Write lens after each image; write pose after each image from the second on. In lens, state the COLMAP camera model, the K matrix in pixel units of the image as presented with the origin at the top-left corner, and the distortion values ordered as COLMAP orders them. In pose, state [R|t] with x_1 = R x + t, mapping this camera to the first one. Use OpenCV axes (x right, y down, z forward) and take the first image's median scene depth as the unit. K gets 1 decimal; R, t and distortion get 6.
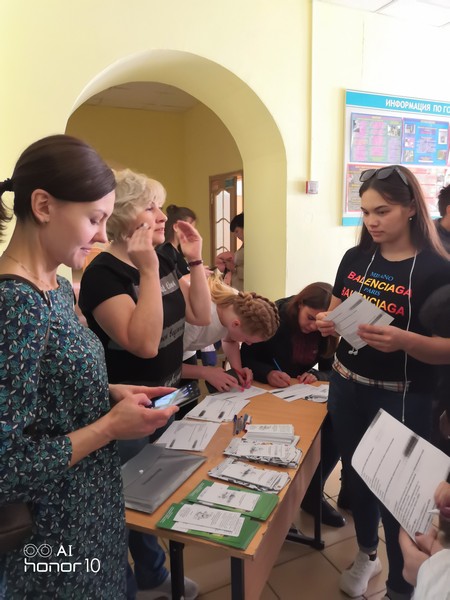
lens RADIAL K [[473.8, 0, 226.1], [0, 473.8, 291.3], [0, 0, 1]] dist [0.045359, -0.004463]
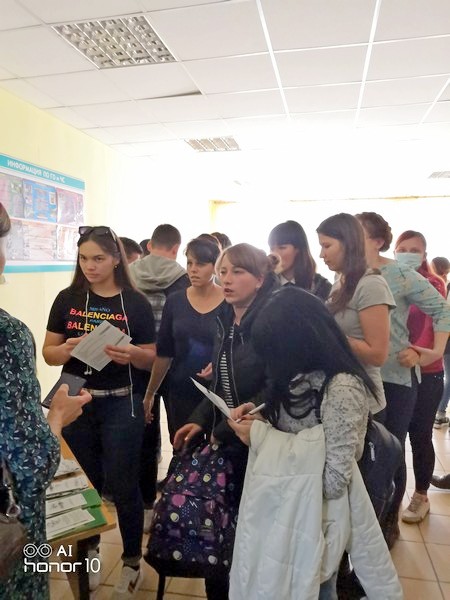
lens RADIAL K [[465.2, 0, 225.0], [0, 465.2, 300.0], [0, 0, 1]] dist [-0.013708, -0.003499]
pose [[0.627479, -0.056651, 0.776570, -0.209305], [0.120640, 0.992379, -0.025085, 0.007119], [-0.769231, 0.109426, 0.629531, -0.020796]]
